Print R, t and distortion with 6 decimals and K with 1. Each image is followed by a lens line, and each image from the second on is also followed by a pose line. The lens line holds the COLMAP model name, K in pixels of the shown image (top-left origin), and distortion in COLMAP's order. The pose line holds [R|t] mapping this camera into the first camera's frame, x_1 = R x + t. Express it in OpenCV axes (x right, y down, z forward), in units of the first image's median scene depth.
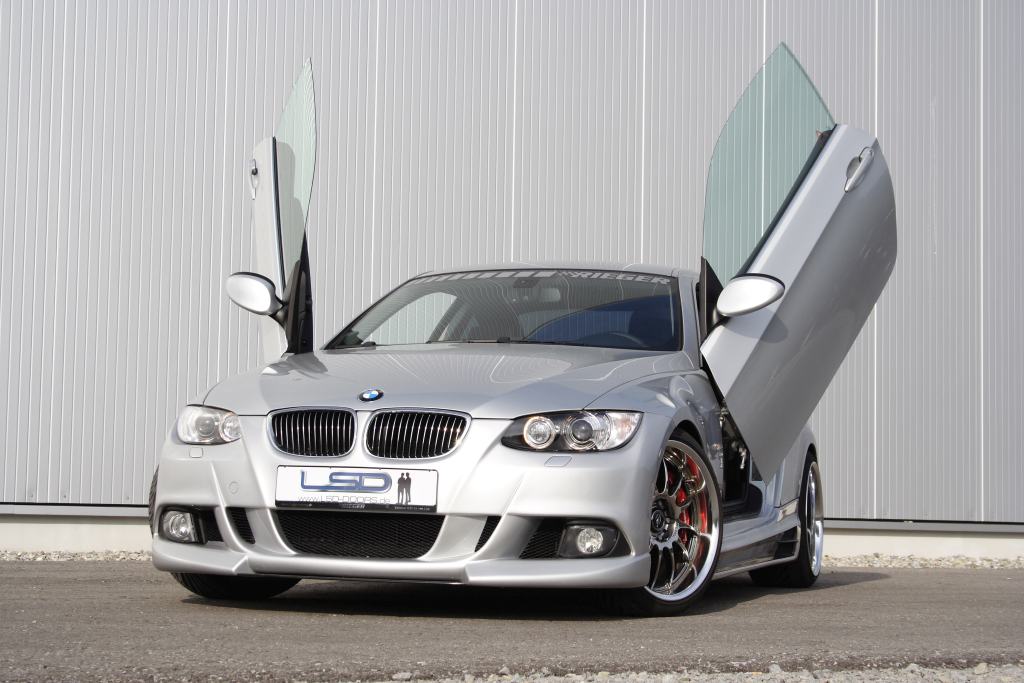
lens RADIAL K [[2099.3, 0, 517.1], [0, 2099.3, 344.8], [0, 0, 1]] dist [0.051846, 0.000000]
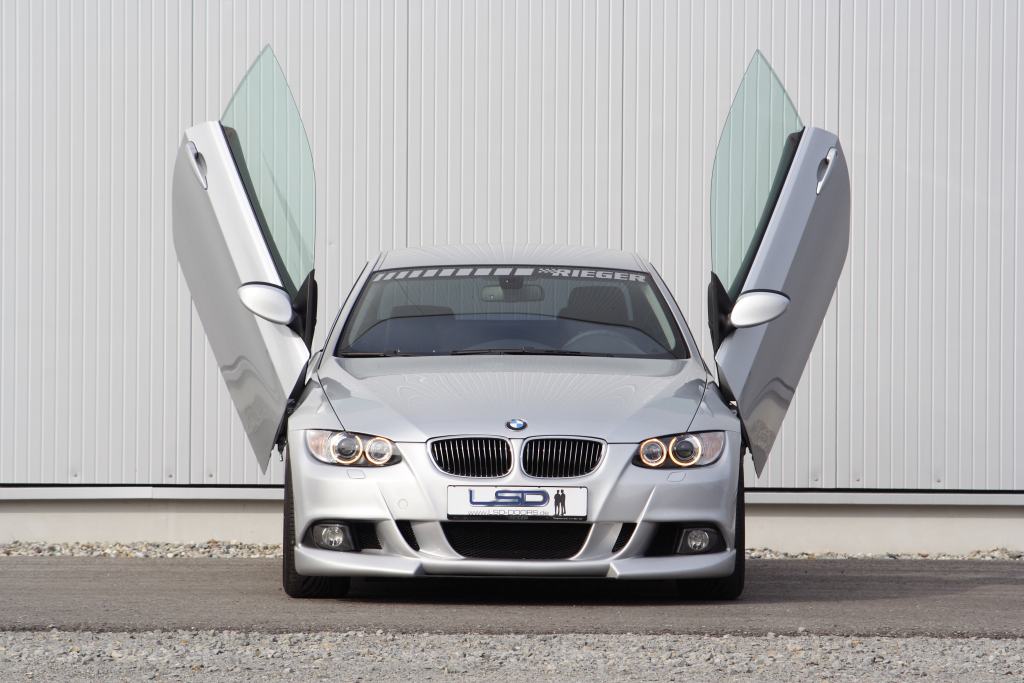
lens RADIAL K [[6929.7, 0, 513.2], [0, 6929.7, 339.8], [0, 0, 1]] dist [1.281778, 0.000000]
pose [[0.954813, -0.022759, 0.296336, -1.251806], [-0.002790, 0.996334, 0.085509, -0.364978], [-0.297195, -0.082472, 0.951248, -2.779377]]
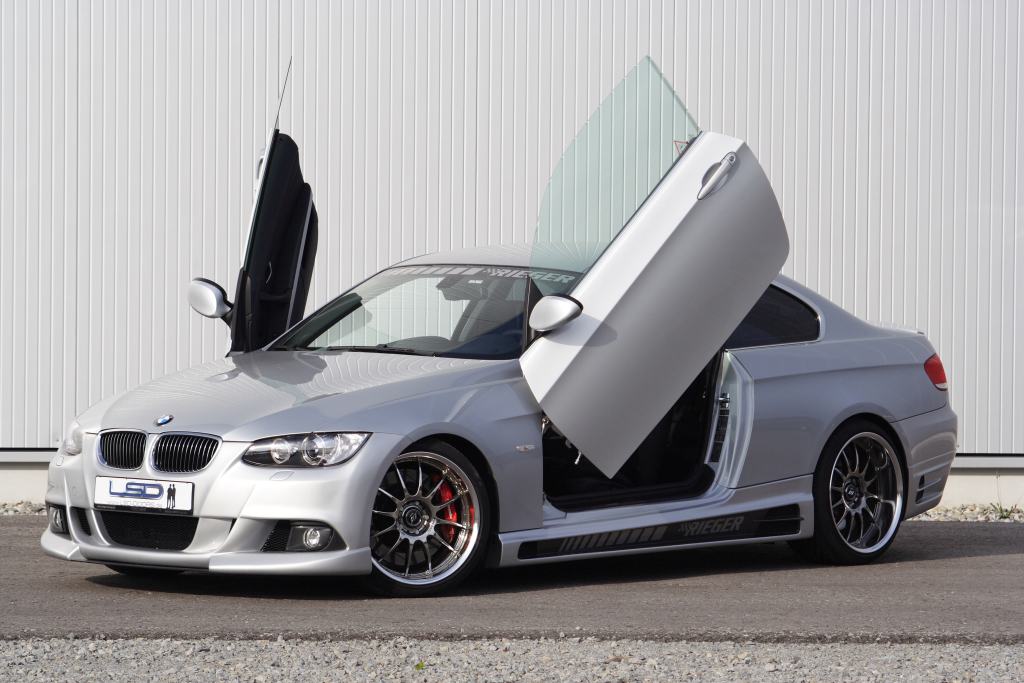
lens RADIAL K [[5534.5, 0, 517.1], [0, 5534.5, 337.6], [0, 0, 1]] dist [0.554720, 0.000000]
pose [[0.912424, -0.001966, -0.409241, 1.490367], [0.040781, 0.995448, 0.086139, -0.304020], [0.407209, -0.095285, 0.908351, -1.934729]]
